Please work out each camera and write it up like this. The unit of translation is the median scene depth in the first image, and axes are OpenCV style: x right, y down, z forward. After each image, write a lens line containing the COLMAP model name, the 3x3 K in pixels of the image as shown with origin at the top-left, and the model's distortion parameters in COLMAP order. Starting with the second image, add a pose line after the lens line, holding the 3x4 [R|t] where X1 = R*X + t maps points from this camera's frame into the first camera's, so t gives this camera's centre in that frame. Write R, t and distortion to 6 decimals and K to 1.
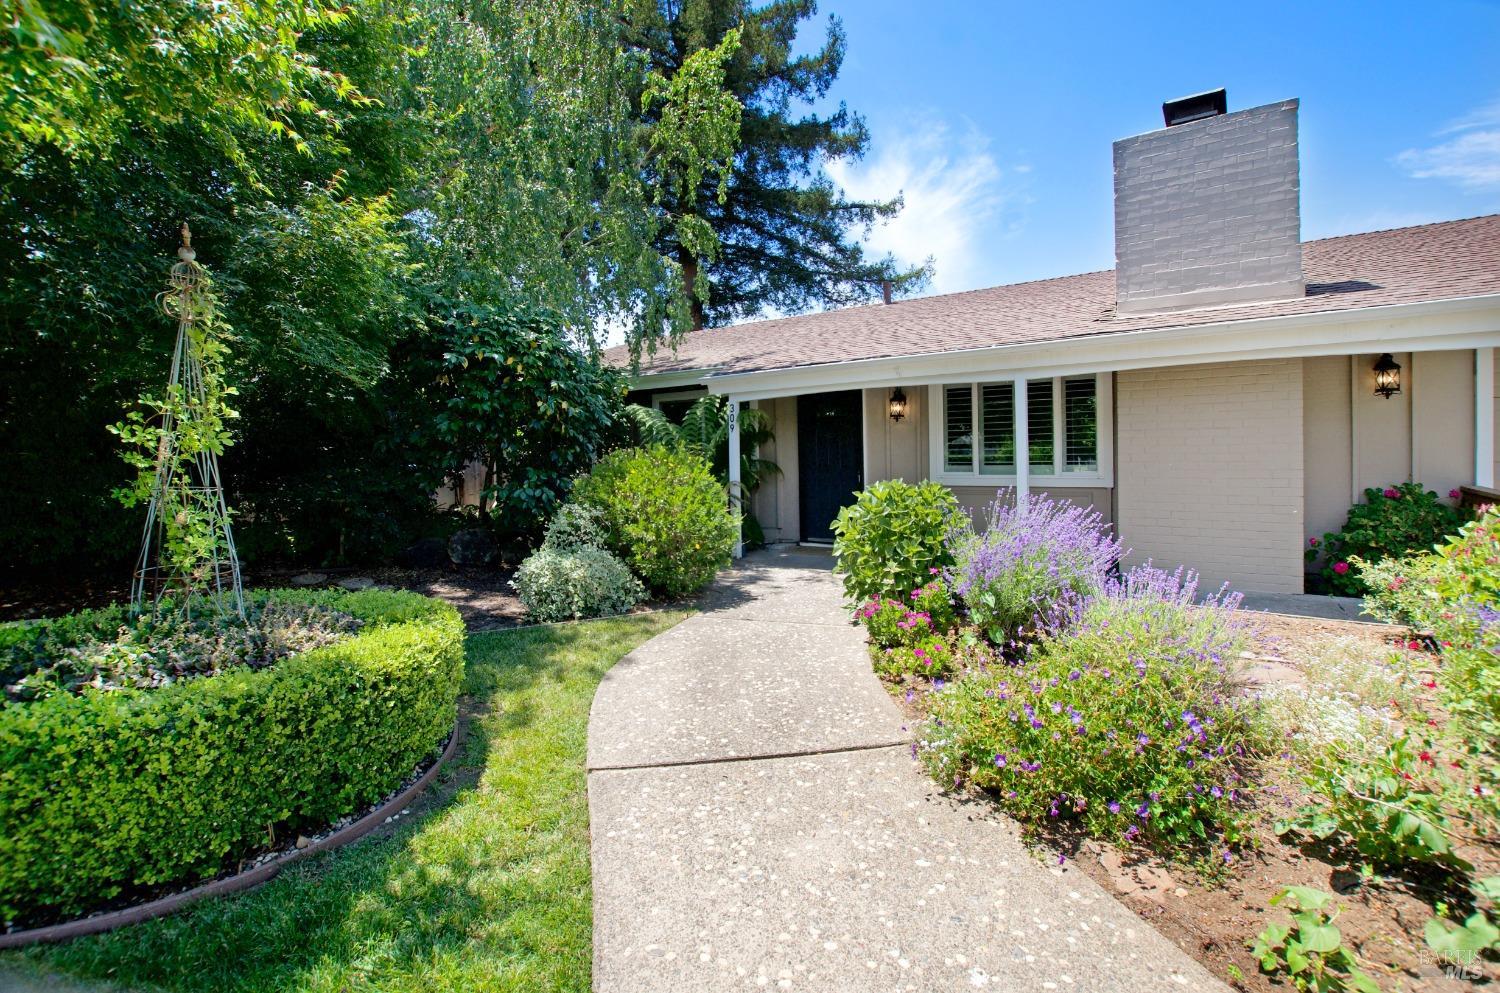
lens RADIAL K [[636.6, 0, 729.0], [0, 636.6, 499.7], [0, 0, 1]] dist [-0.027727, 0.000322]
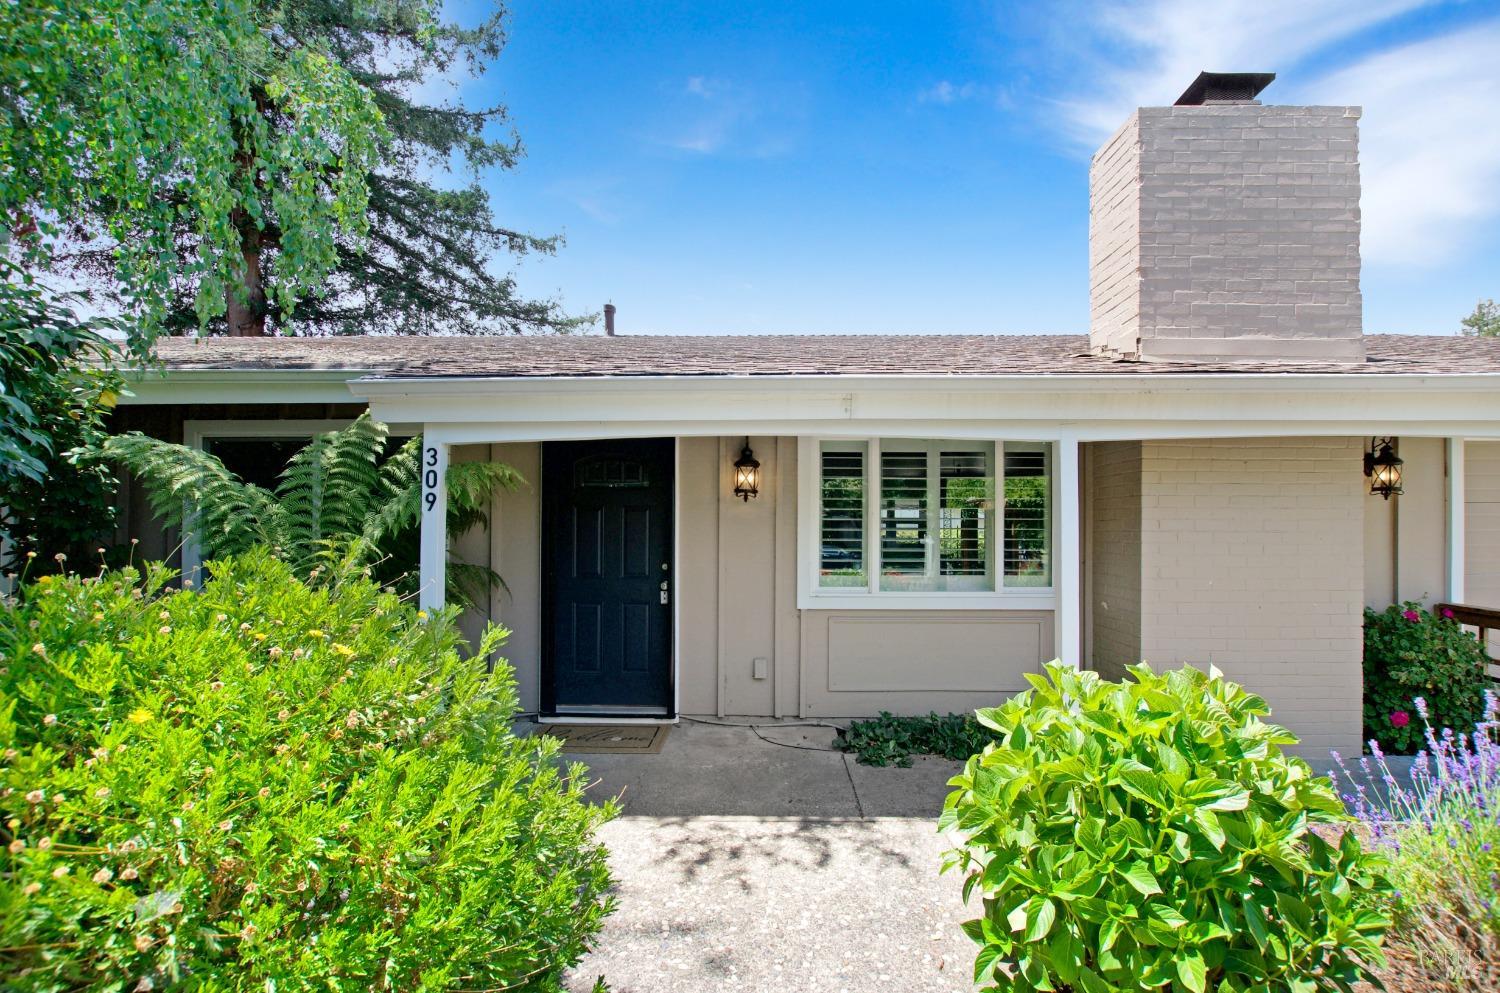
lens RADIAL K [[607.2, 0, 703.8], [0, 607.2, 496.1], [0, 0, 1]] dist [-0.010283, 0.000113]
pose [[0.808997, 0.040799, 0.586395, -0.073605], [0.026020, 0.994125, -0.105065, -0.053432], [-0.587236, 0.100256, 0.803183, 0.443413]]
